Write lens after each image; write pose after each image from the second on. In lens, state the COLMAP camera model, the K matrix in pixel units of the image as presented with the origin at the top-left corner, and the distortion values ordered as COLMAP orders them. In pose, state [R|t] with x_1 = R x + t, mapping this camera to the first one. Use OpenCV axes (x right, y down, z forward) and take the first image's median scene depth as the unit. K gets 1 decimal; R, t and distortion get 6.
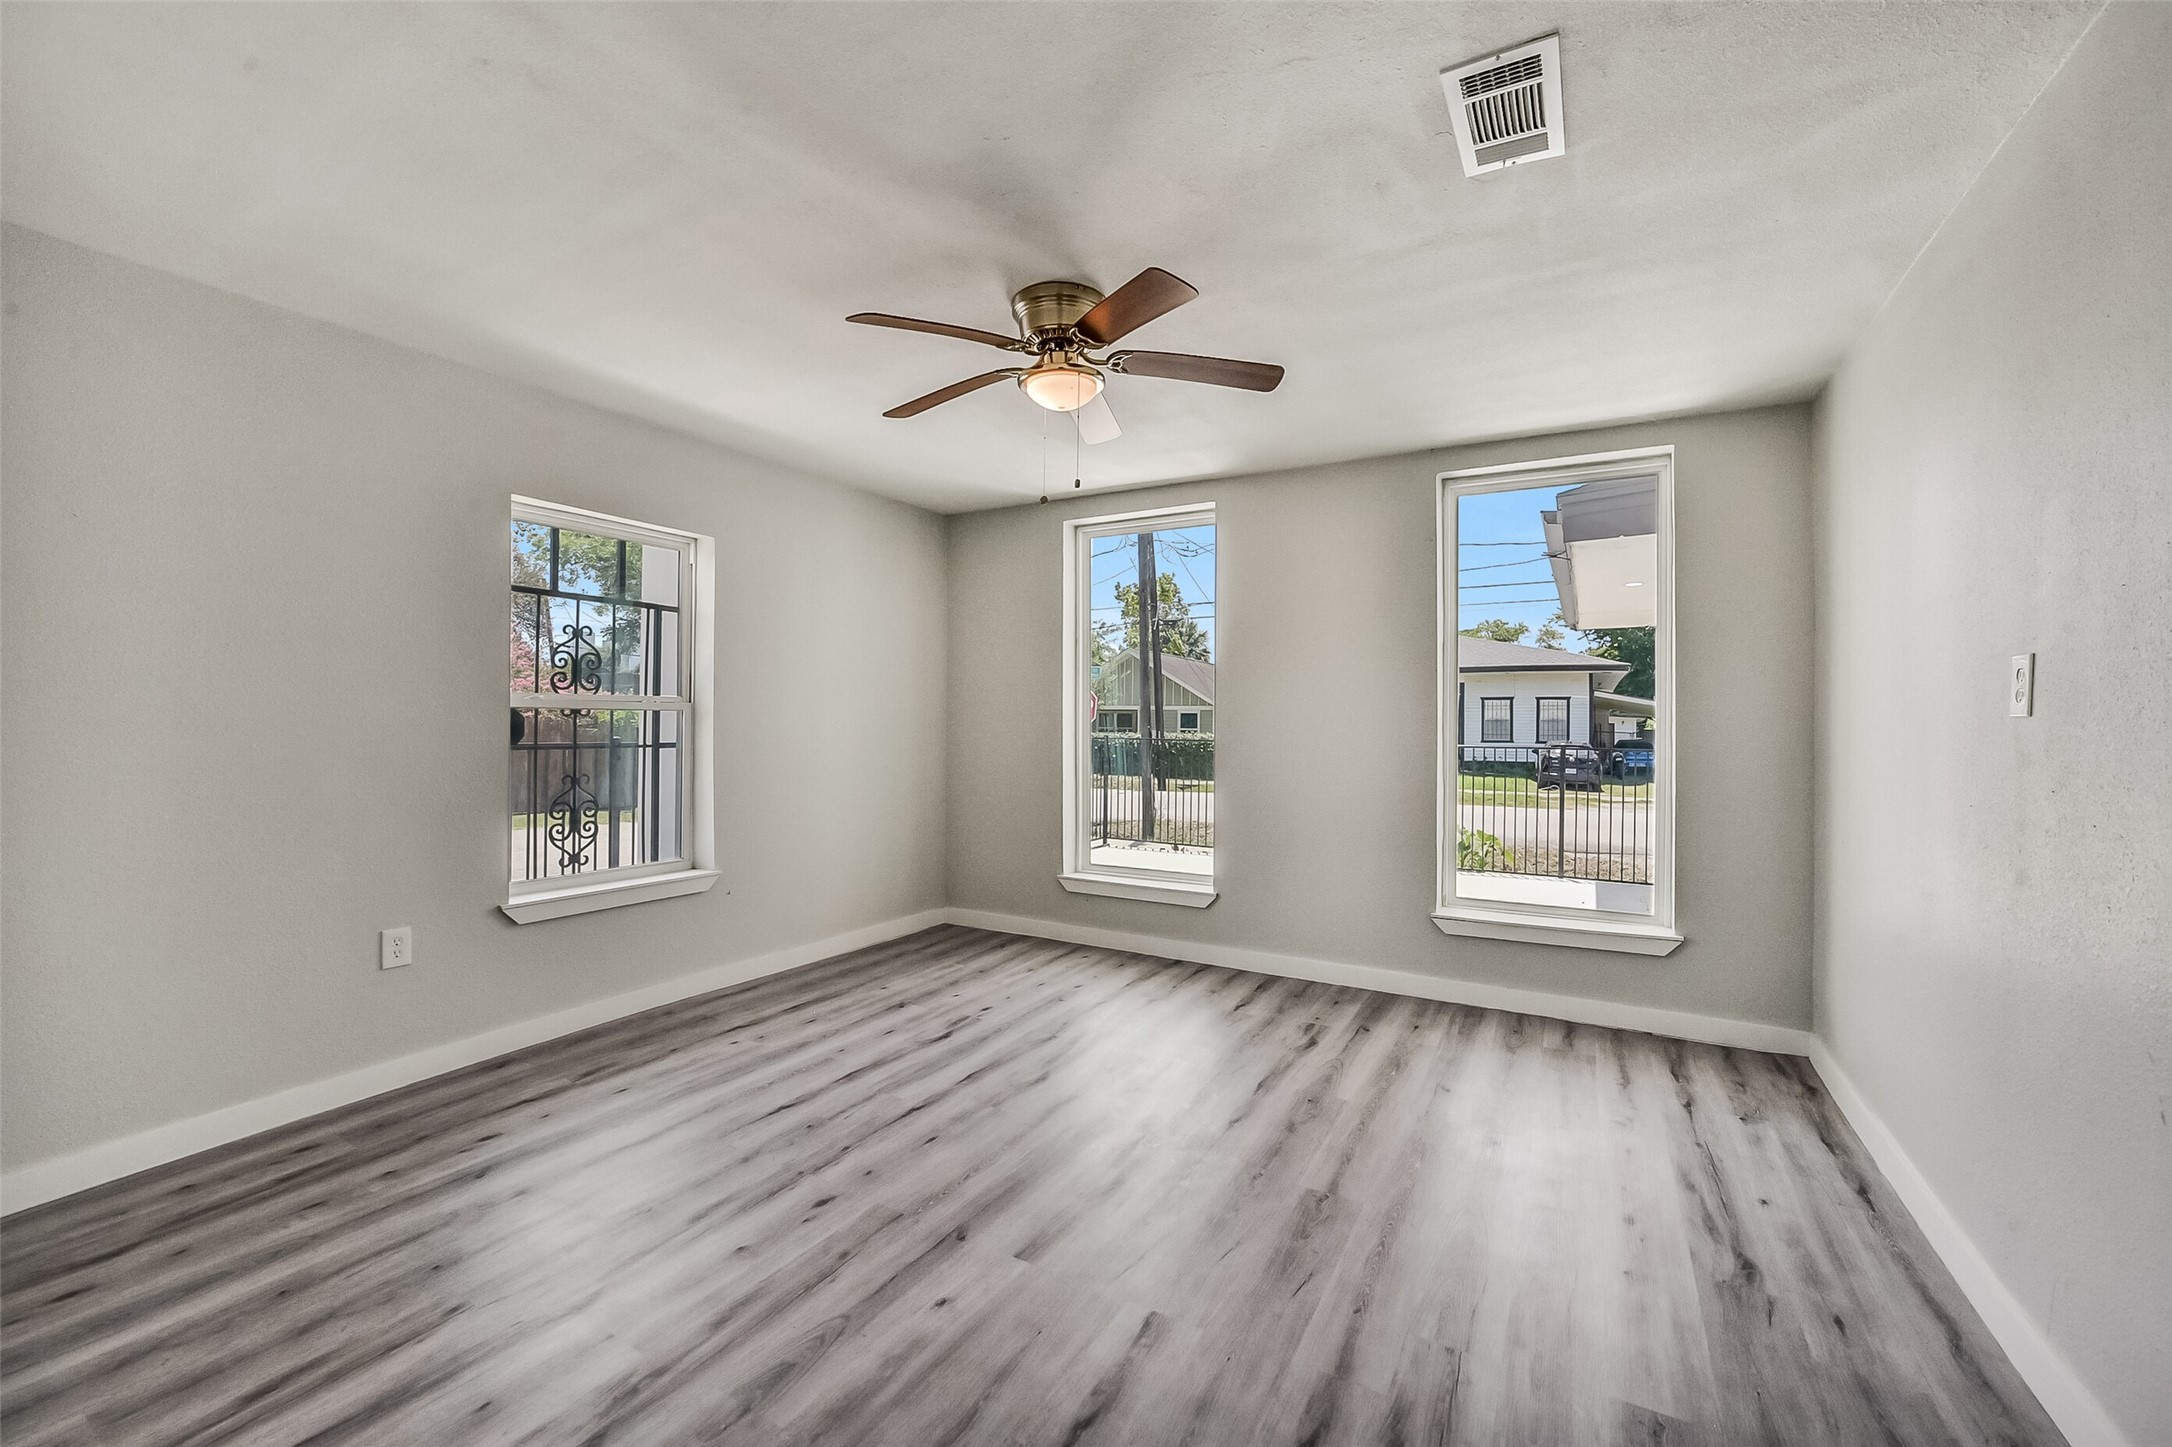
lens RADIAL K [[860.3, 0, 1085.1], [0, 860.3, 732.2], [0, 0, 1]] dist [-0.019223, 0.002925]
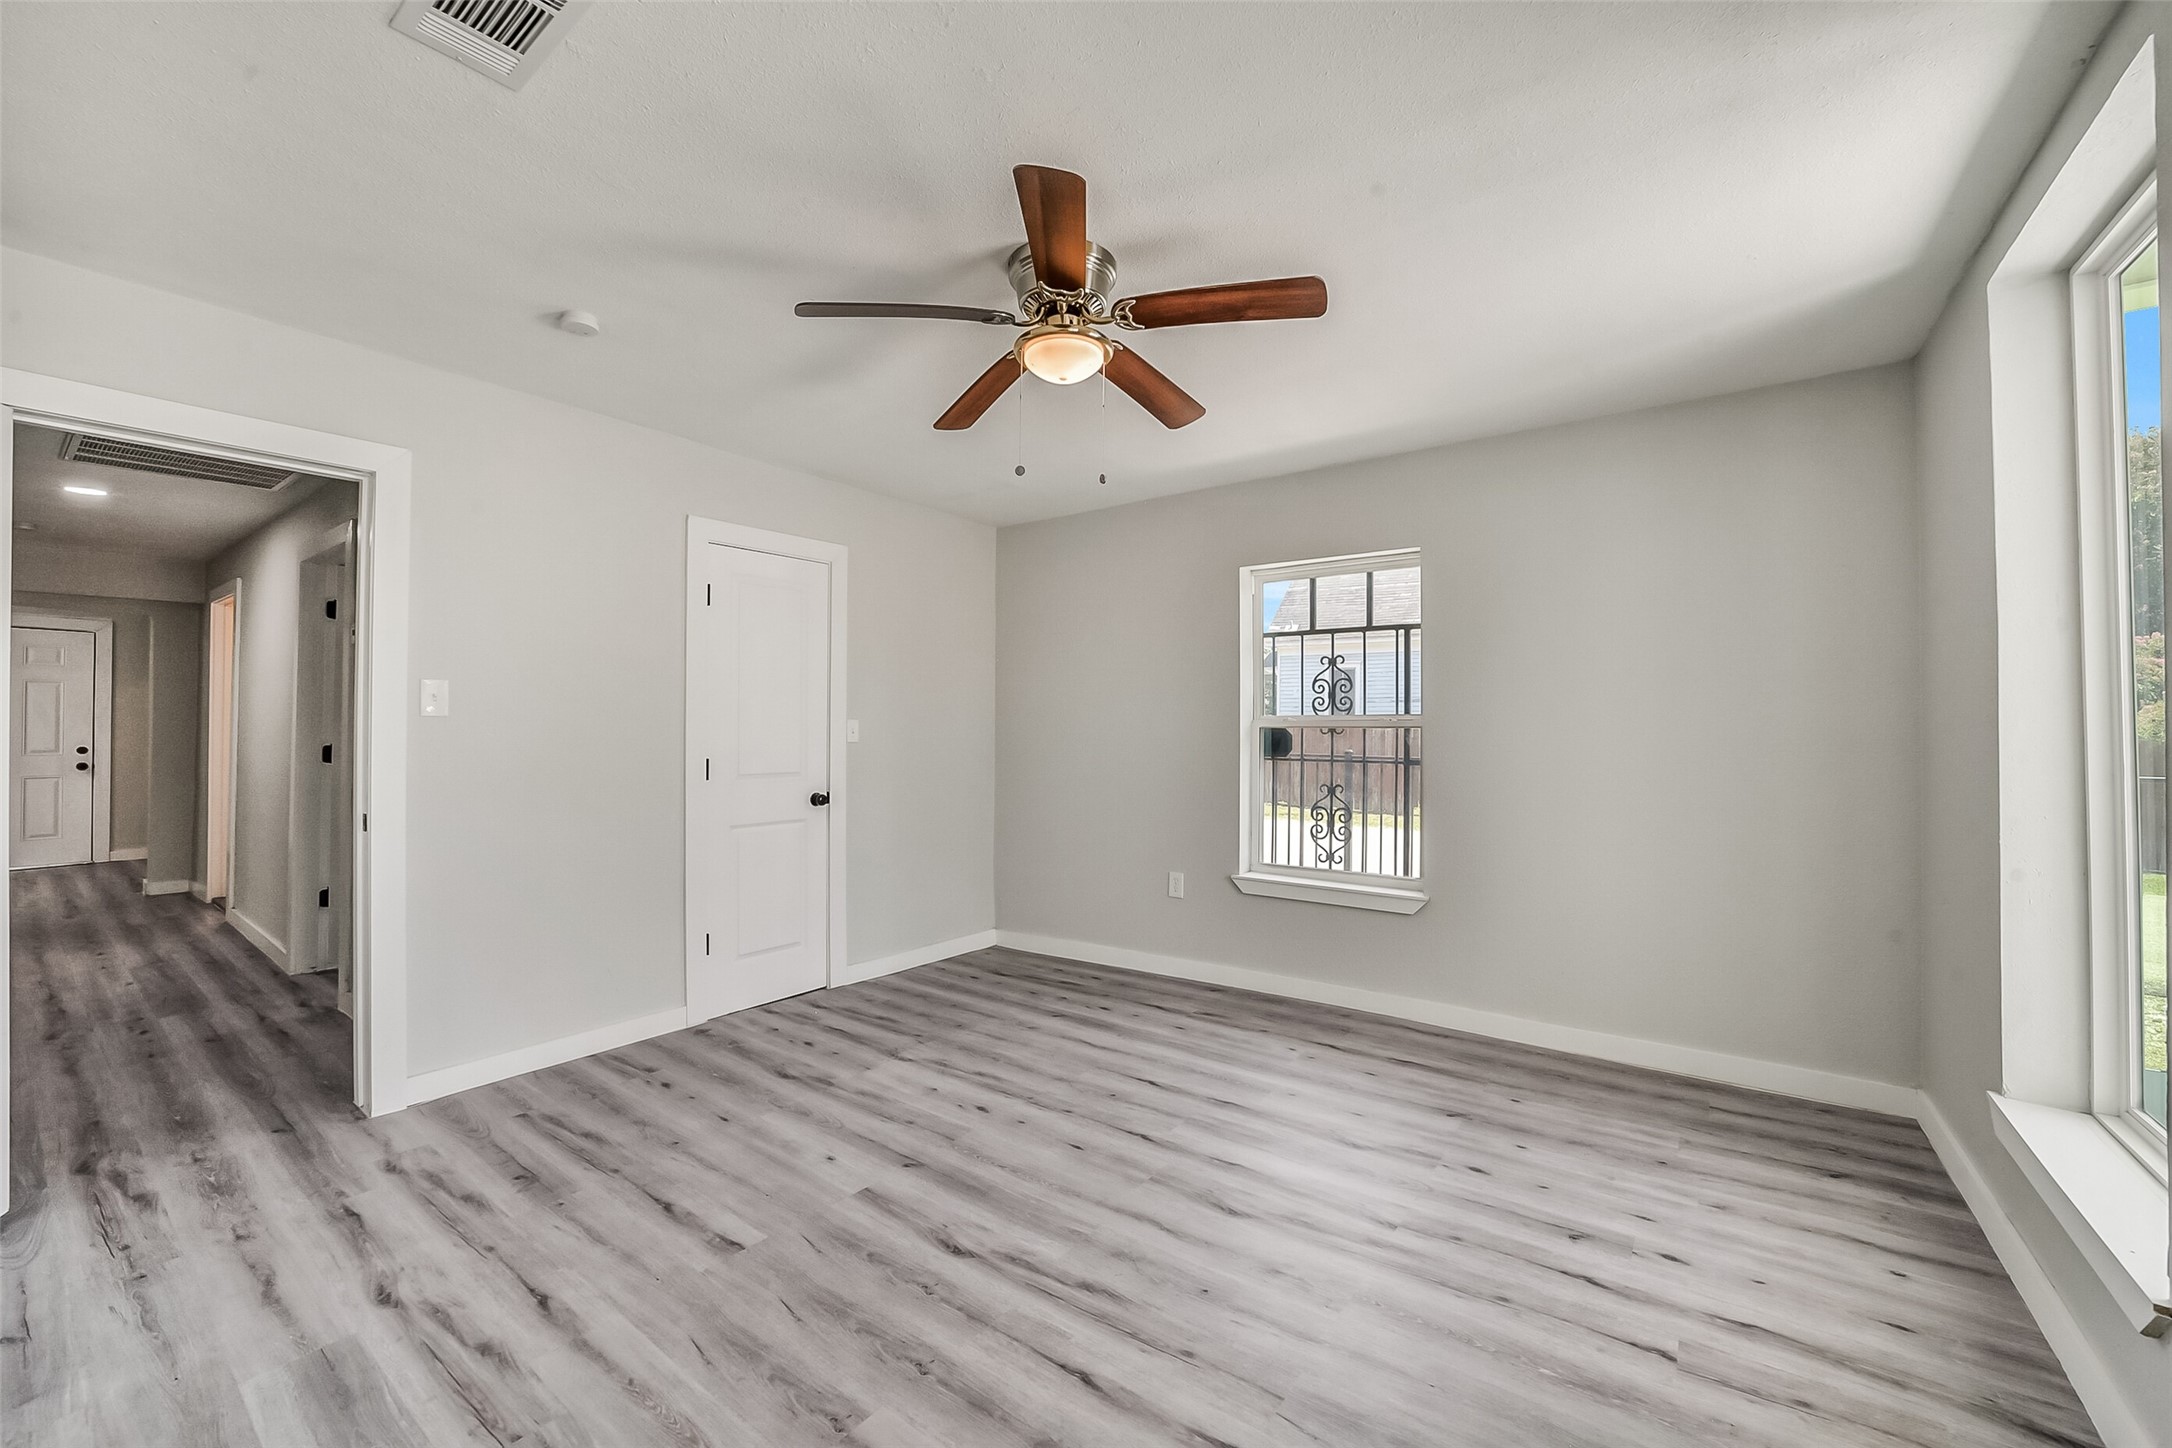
lens RADIAL K [[860.3, 0, 1098.9], [0, 860.3, 729.4], [0, 0, 1]] dist [-0.019223, 0.002925]
pose [[-0.111502, -0.016354, -0.993630, 0.651028], [-0.013812, 0.999794, -0.014905, -0.003530], [0.993668, 0.012062, -0.111705, 0.882835]]
